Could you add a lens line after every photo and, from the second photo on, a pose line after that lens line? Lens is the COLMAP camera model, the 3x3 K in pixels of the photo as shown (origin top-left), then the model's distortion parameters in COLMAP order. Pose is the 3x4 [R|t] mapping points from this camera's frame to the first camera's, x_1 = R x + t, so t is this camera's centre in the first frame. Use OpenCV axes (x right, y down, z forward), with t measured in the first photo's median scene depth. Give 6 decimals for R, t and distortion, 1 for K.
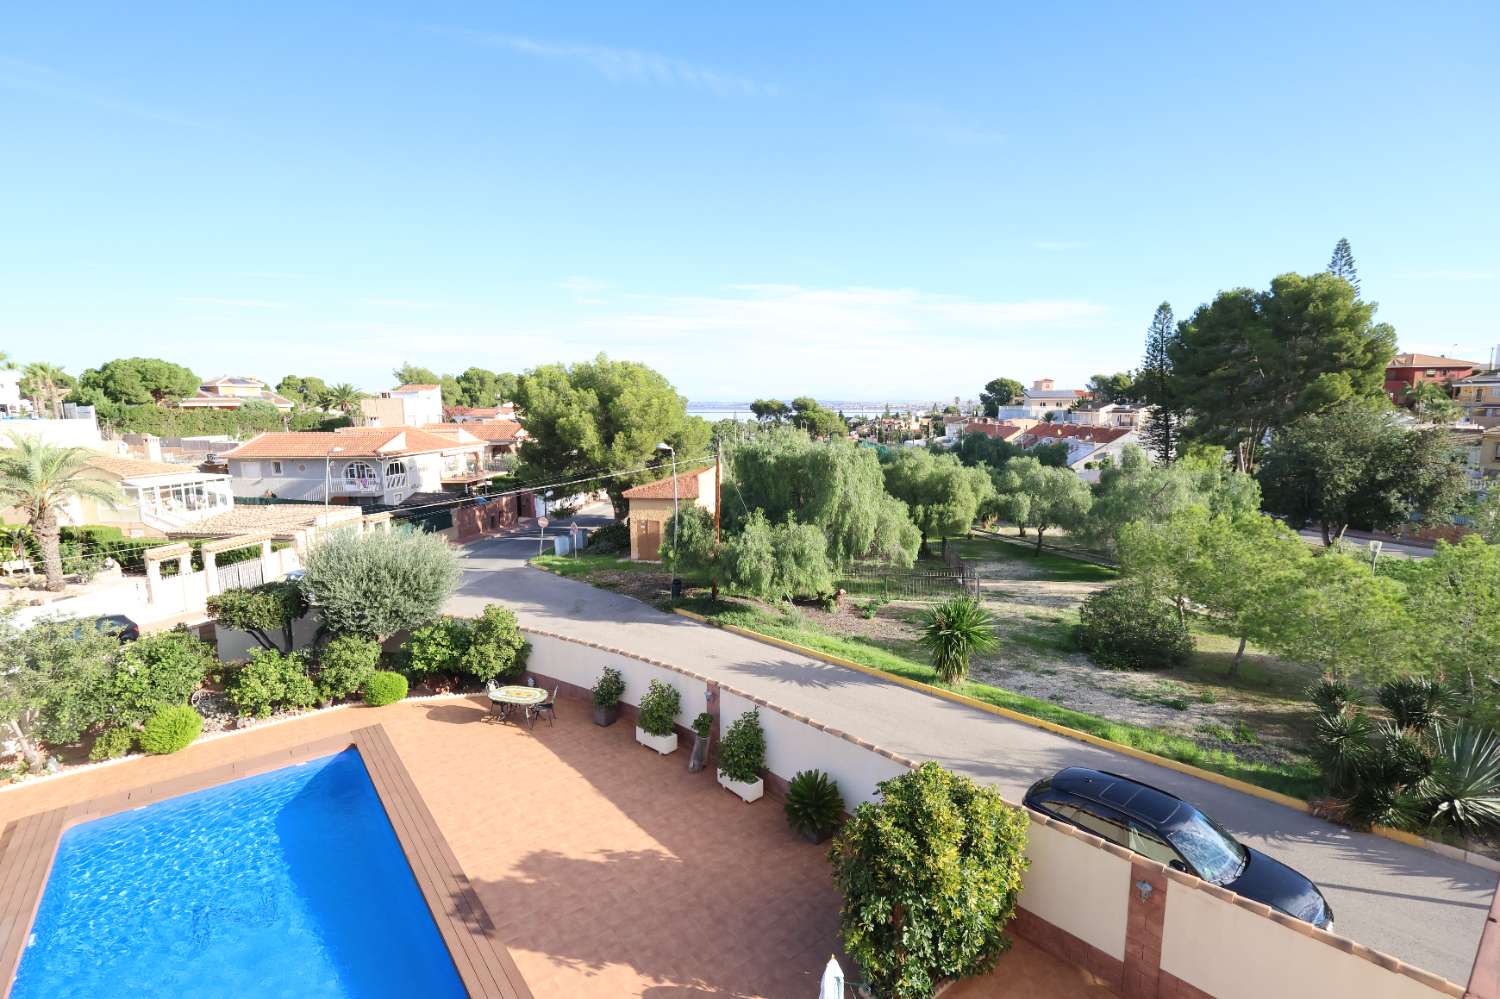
lens RADIAL K [[698.6, 0, 748.1], [0, 698.6, 501.0], [0, 0, 1]] dist [0.006091, -0.001695]
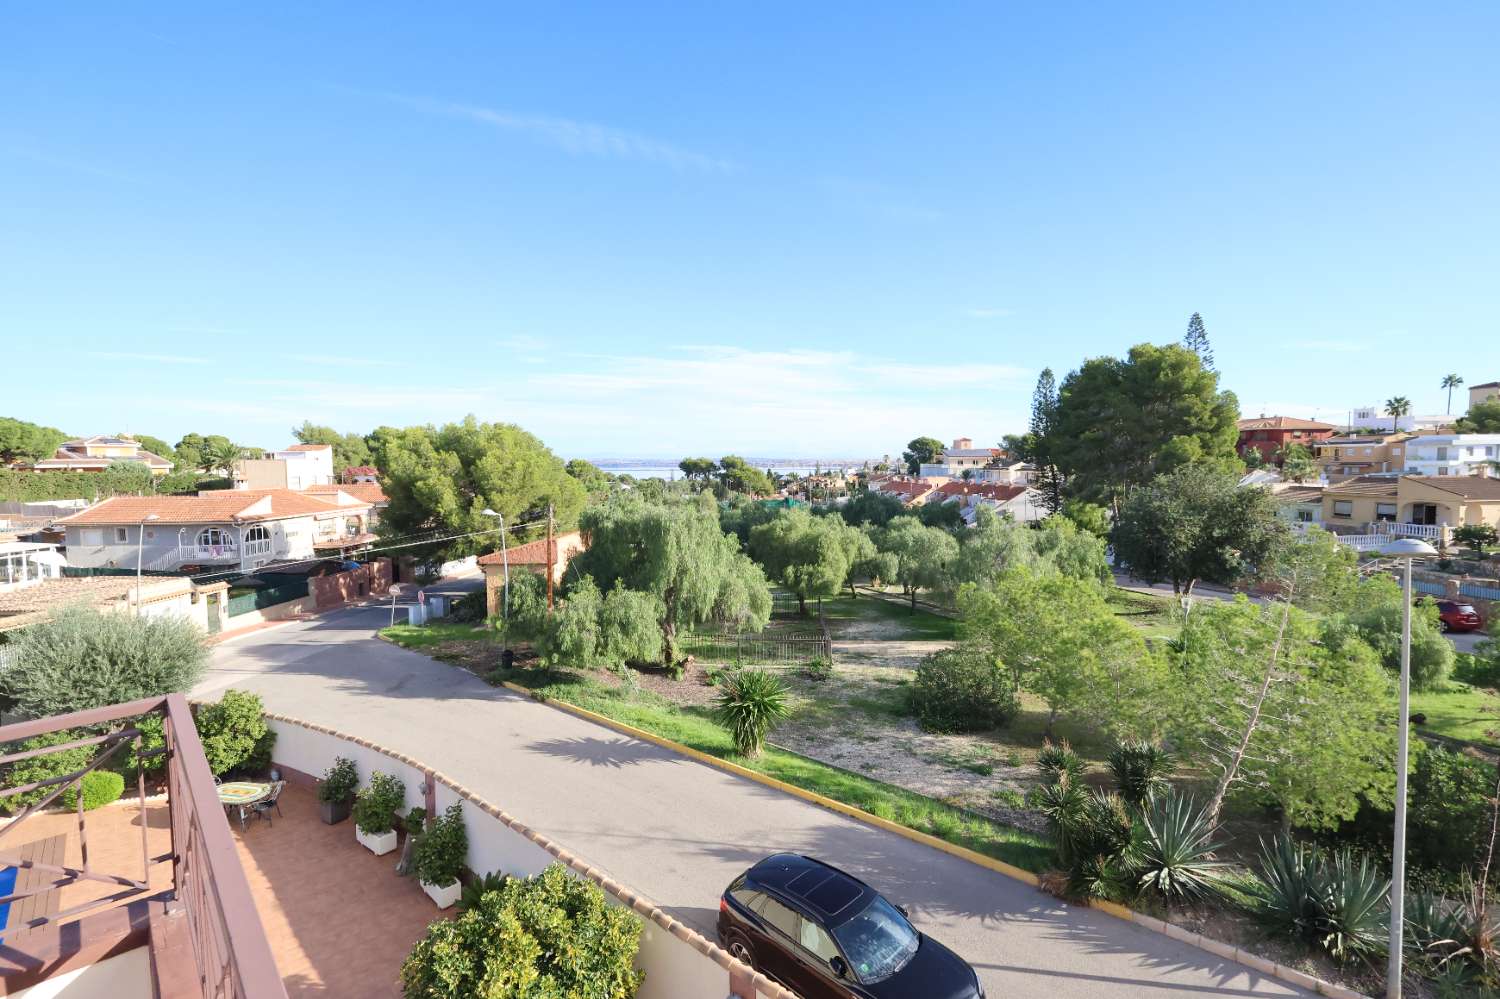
lens RADIAL K [[698.6, 0, 746.8], [0, 698.6, 499.3], [0, 0, 1]] dist [0.006091, -0.001695]
pose [[0.996607, -0.006259, 0.082064, 0.108135], [0.013127, 0.996428, -0.083426, -0.007584], [-0.081249, 0.084220, 0.993129, 0.003152]]
